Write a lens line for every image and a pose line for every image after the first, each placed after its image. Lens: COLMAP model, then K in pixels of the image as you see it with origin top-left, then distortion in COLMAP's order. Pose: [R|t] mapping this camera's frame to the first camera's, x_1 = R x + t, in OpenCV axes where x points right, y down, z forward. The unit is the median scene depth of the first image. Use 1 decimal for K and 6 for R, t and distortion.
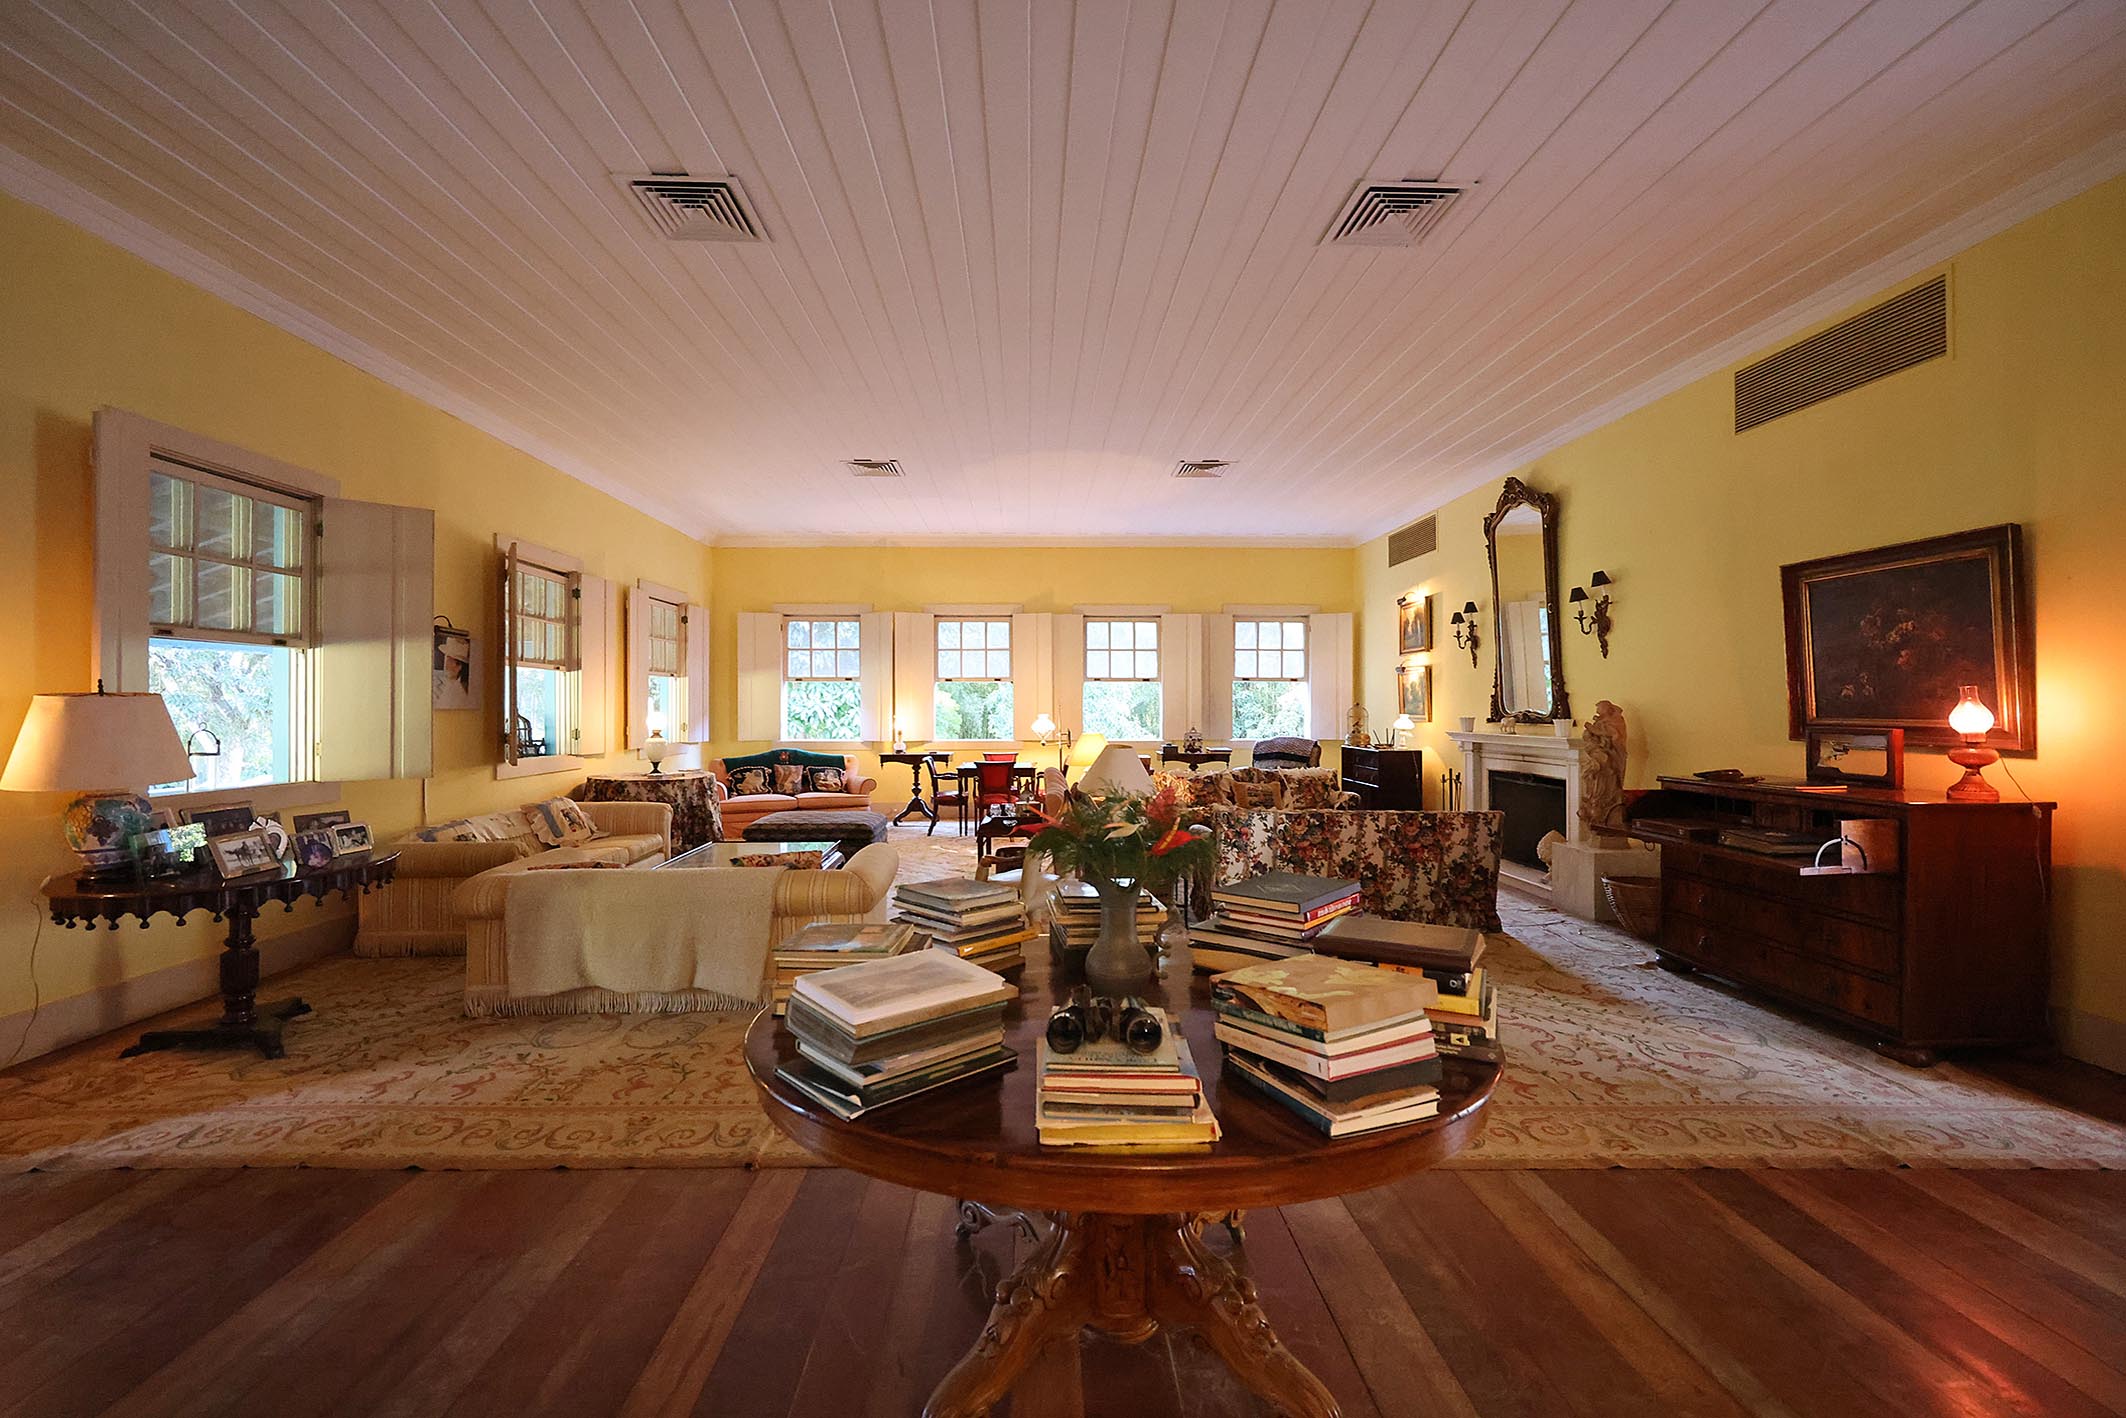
lens RADIAL K [[857.5, 0, 1065.3], [0, 857.5, 705.6], [0, 0, 1]] dist [-0.001970, 0.001165]
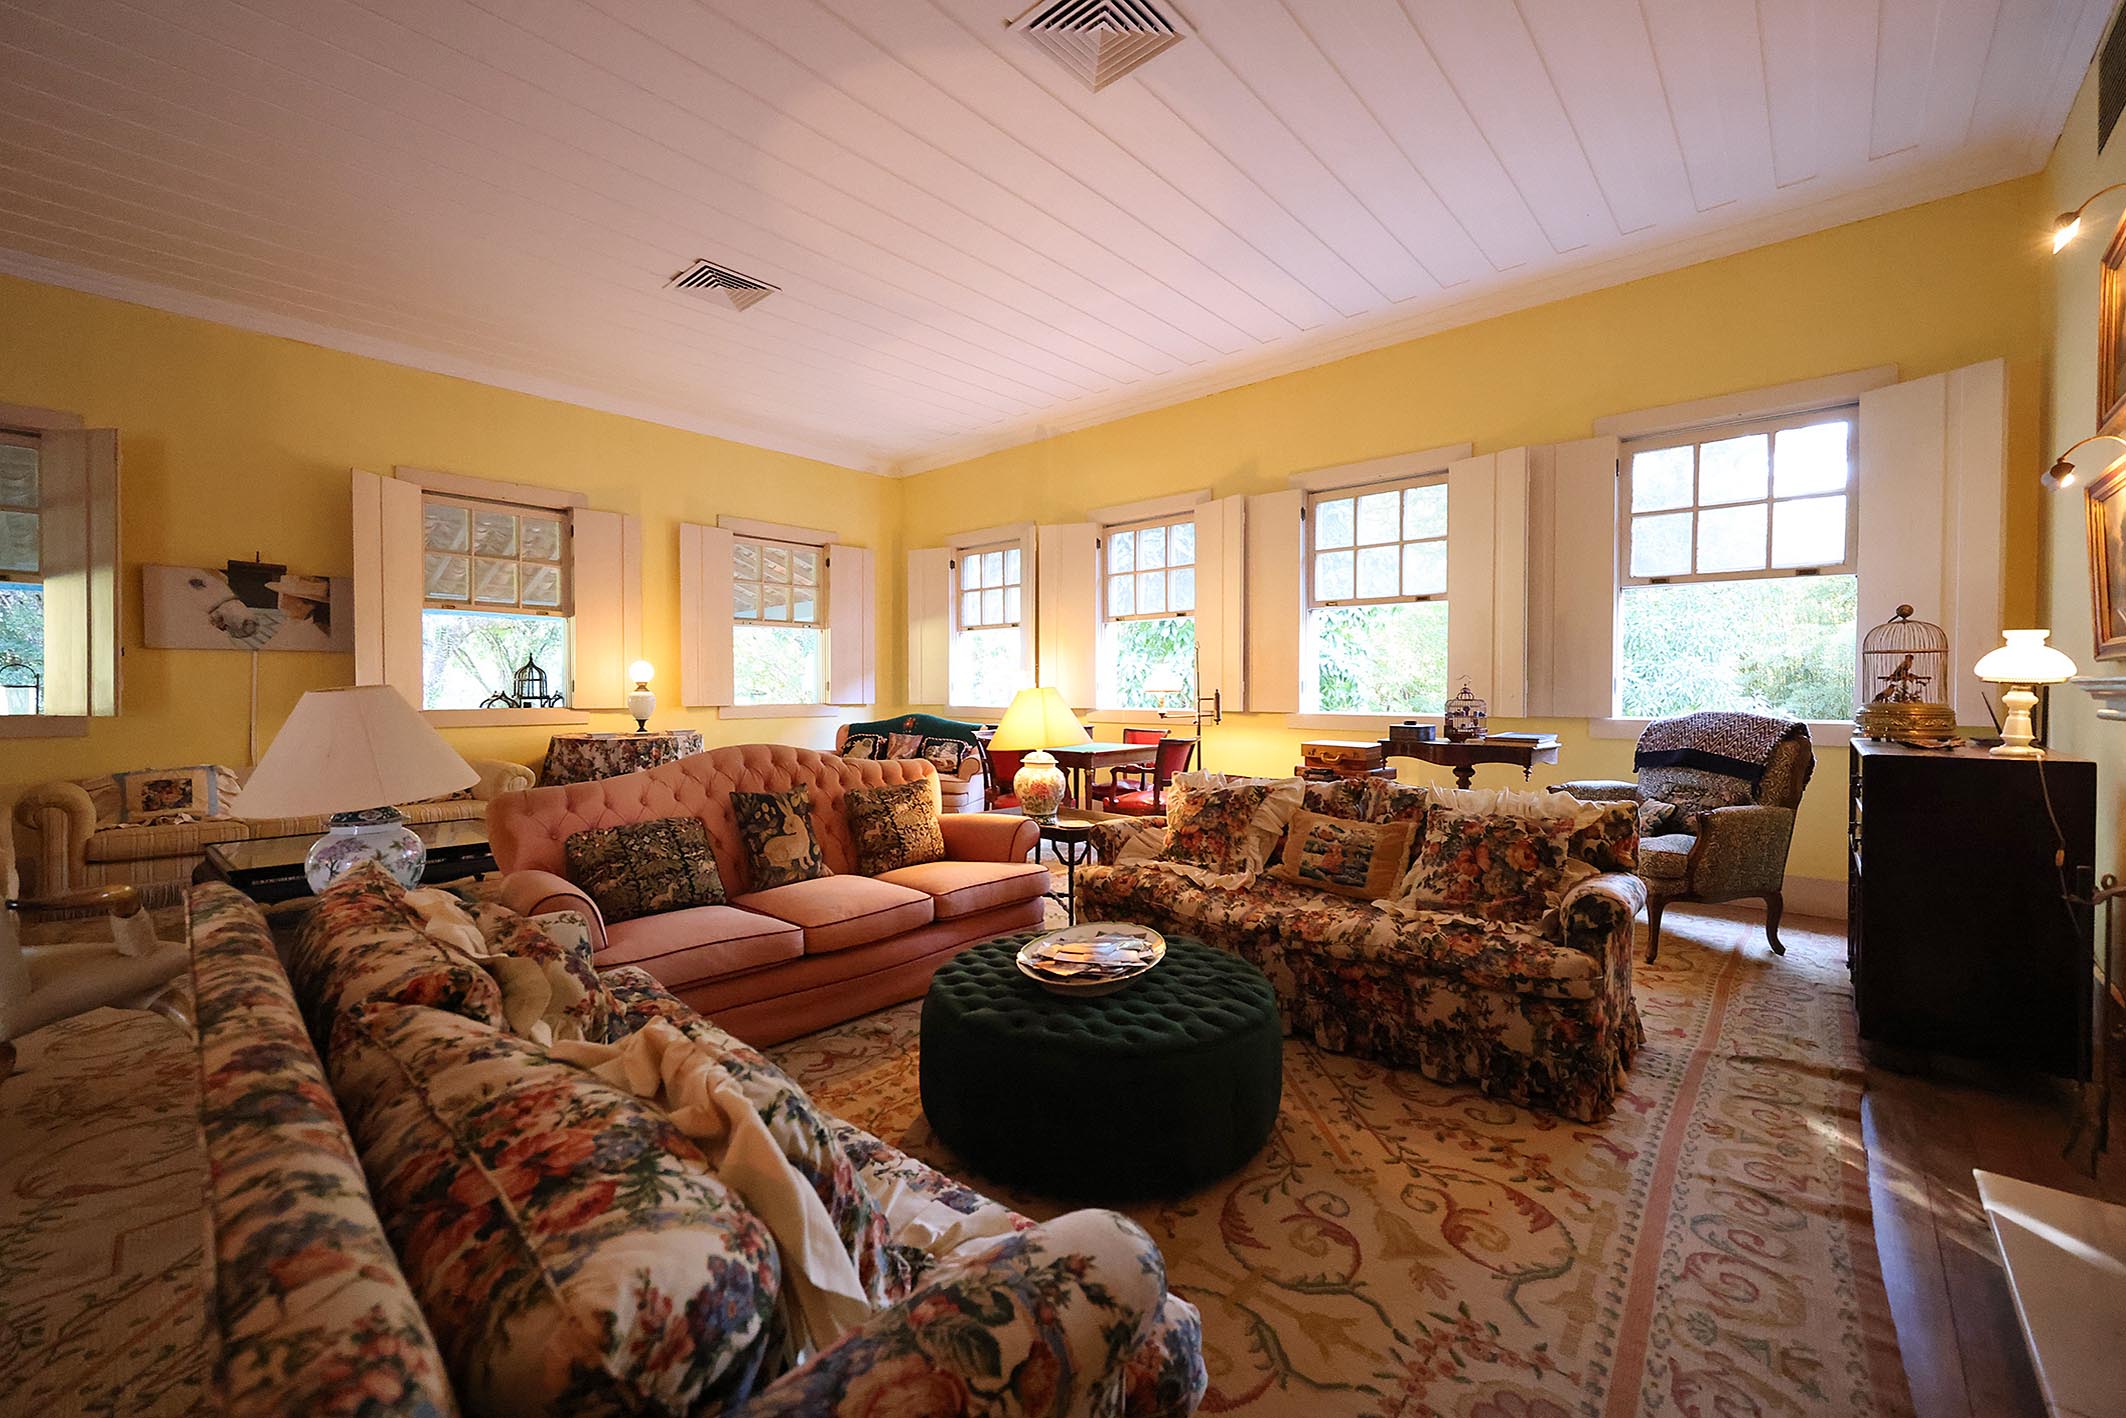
lens RADIAL K [[857.5, 0, 1057.2], [0, 857.5, 712.1], [0, 0, 1]] dist [-0.001970, 0.001165]
pose [[0.714682, 0.020733, -0.699142, 0.350958], [-0.000988, 0.999590, 0.028632, 0.027677], [0.699449, -0.019772, 0.714409, 0.560687]]
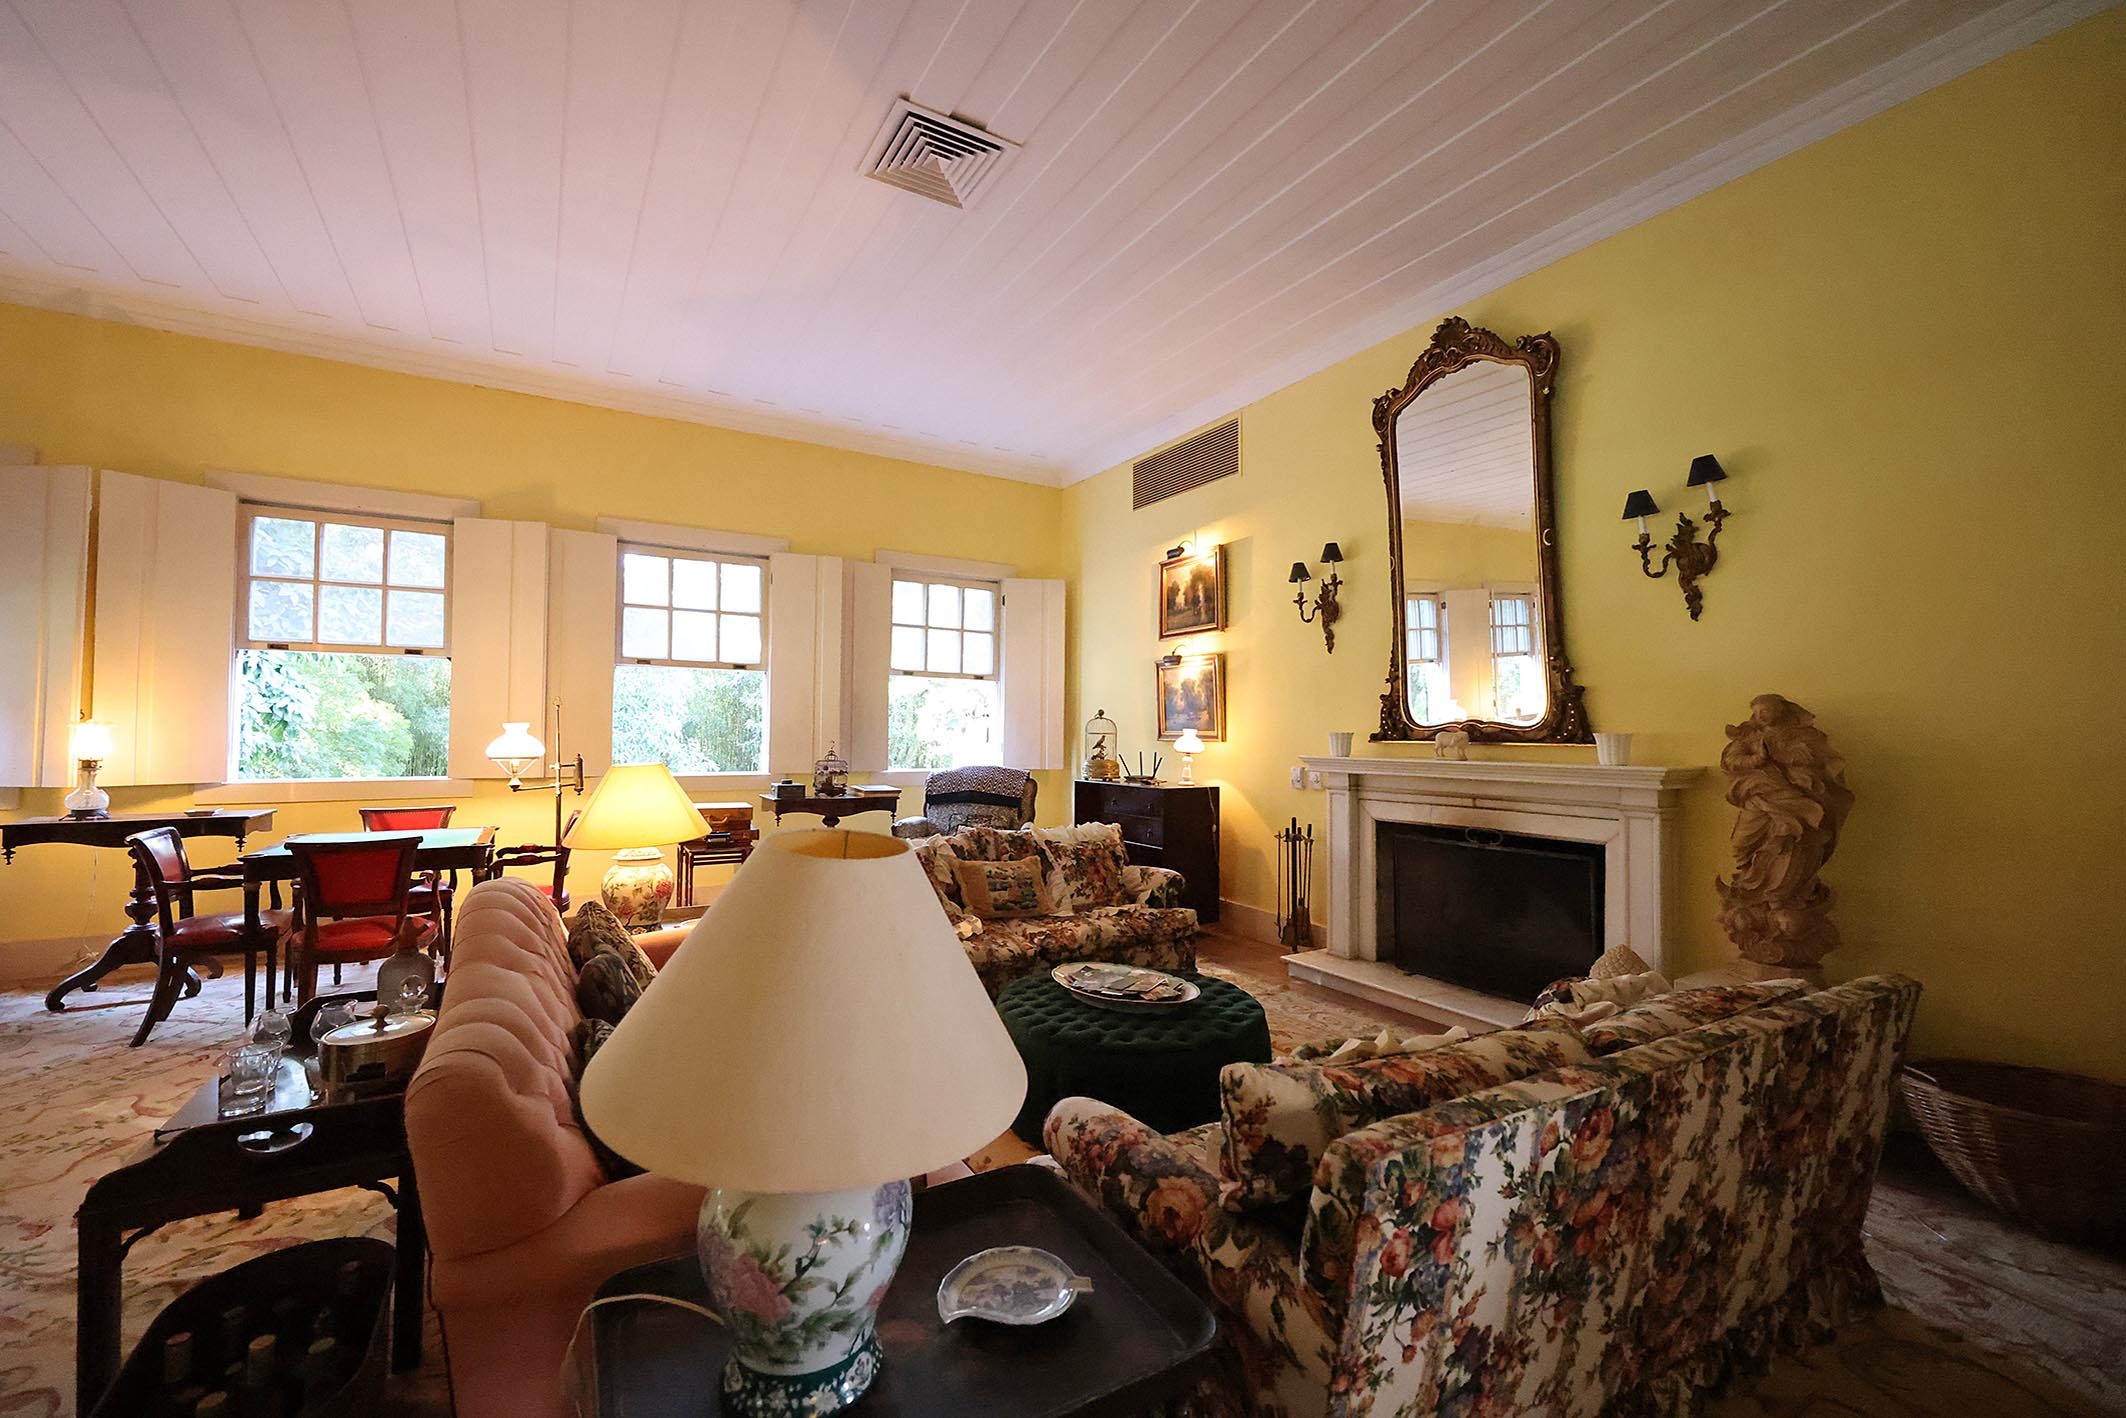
lens RADIAL K [[857.5, 0, 1051.7], [0, 857.5, 710.0], [0, 0, 1]] dist [-0.001970, 0.001165]
pose [[0.878713, 0.021757, 0.476855, 0.007856], [-0.010085, 0.999584, -0.027023, 0.013458], [-0.477245, 0.018936, 0.878566, 0.479338]]
